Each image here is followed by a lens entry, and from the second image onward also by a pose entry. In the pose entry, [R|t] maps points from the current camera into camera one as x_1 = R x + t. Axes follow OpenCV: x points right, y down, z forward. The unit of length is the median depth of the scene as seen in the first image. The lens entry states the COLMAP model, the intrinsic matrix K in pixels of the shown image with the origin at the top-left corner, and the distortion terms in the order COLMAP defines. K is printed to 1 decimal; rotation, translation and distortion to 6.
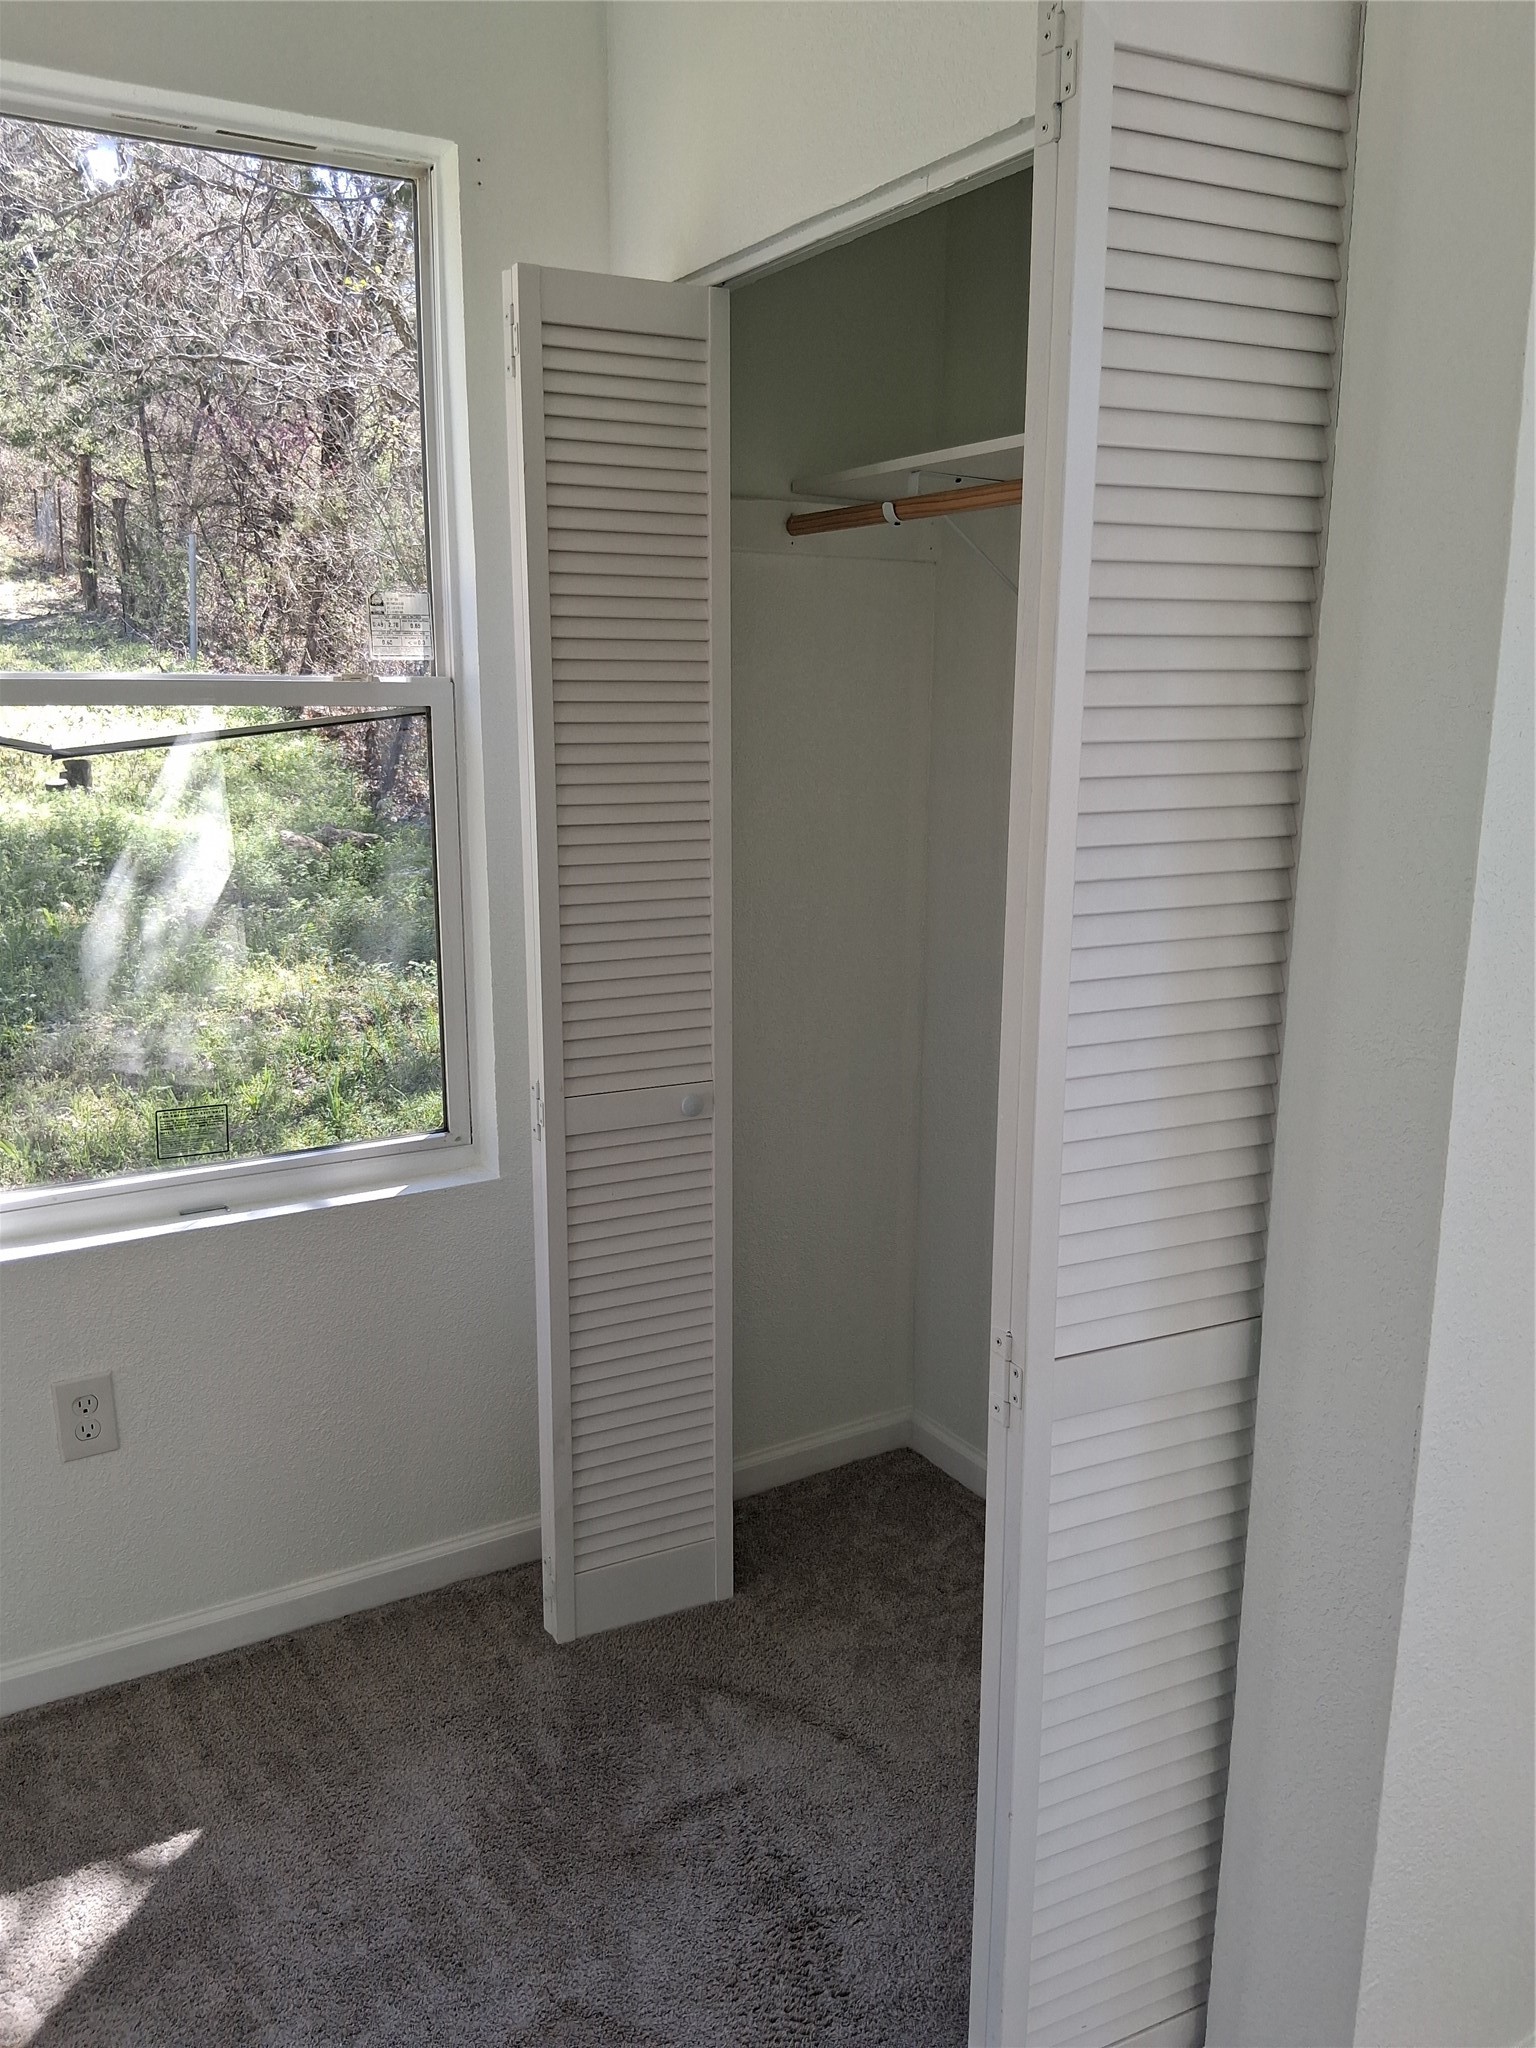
lens RADIAL K [[1538.5, 0, 783.0], [0, 1538.5, 1035.5], [0, 0, 1]] dist [0.124518, -0.224639]
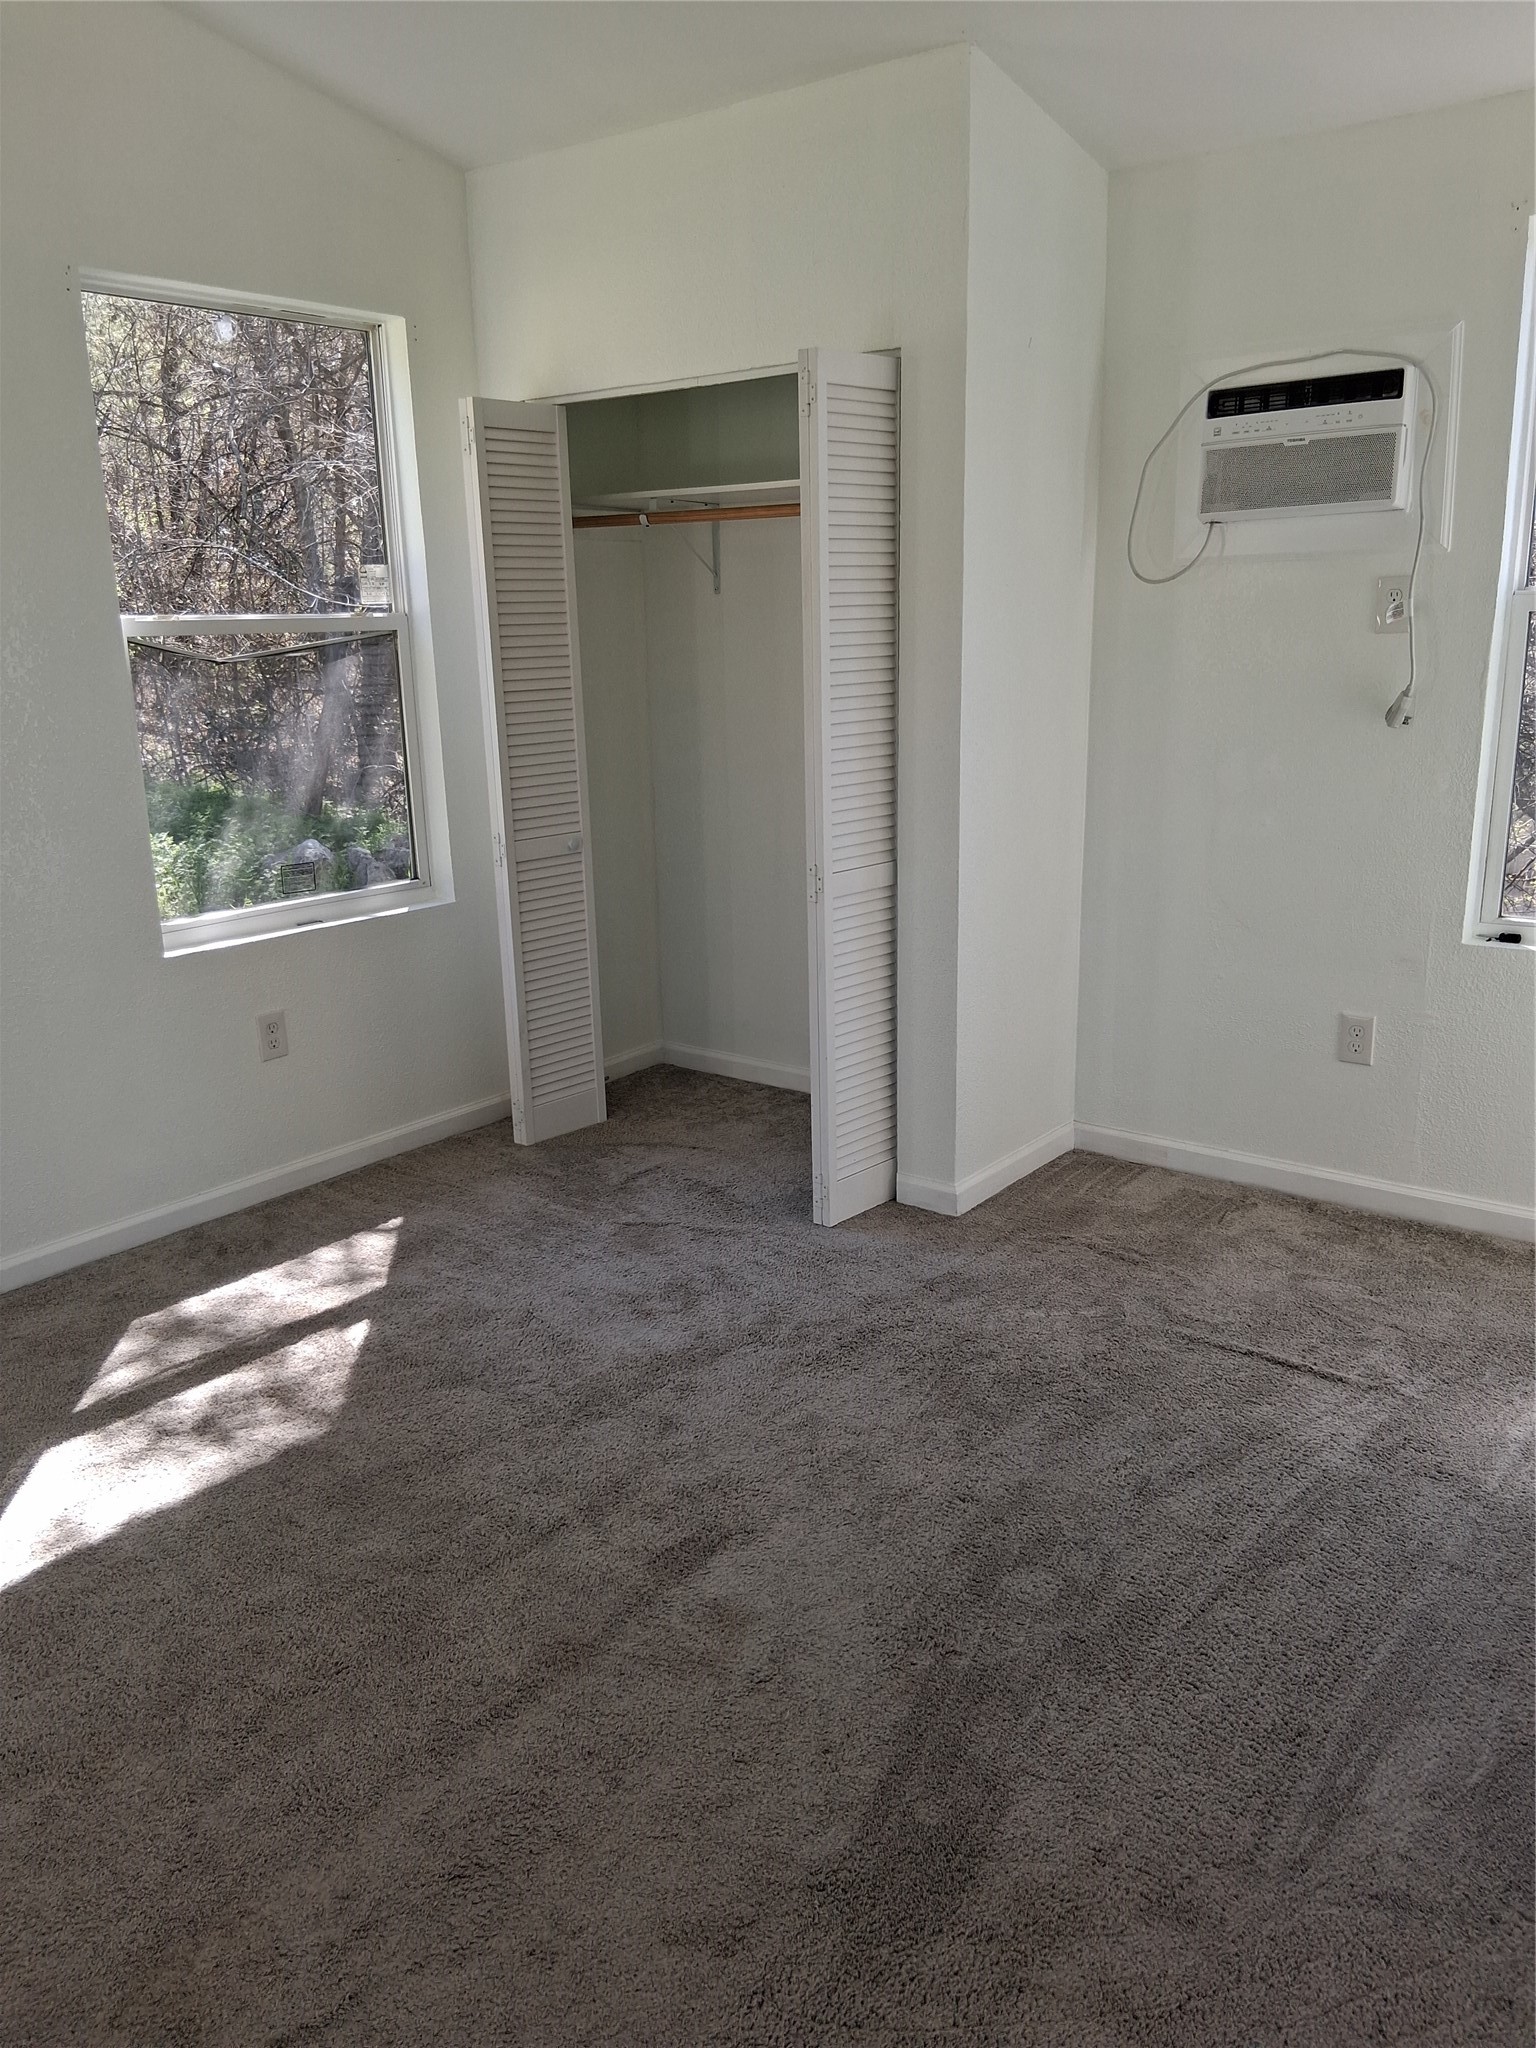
lens RADIAL K [[1538.5, 0, 783.0], [0, 1538.5, 1035.5], [0, 0, 1]] dist [0.124518, -0.224639]
pose [[0.933040, -0.117029, 0.340206, -0.504206], [0.100762, 0.992774, 0.065161, 0.185691], [-0.345374, -0.026518, 0.938091, -0.875681]]
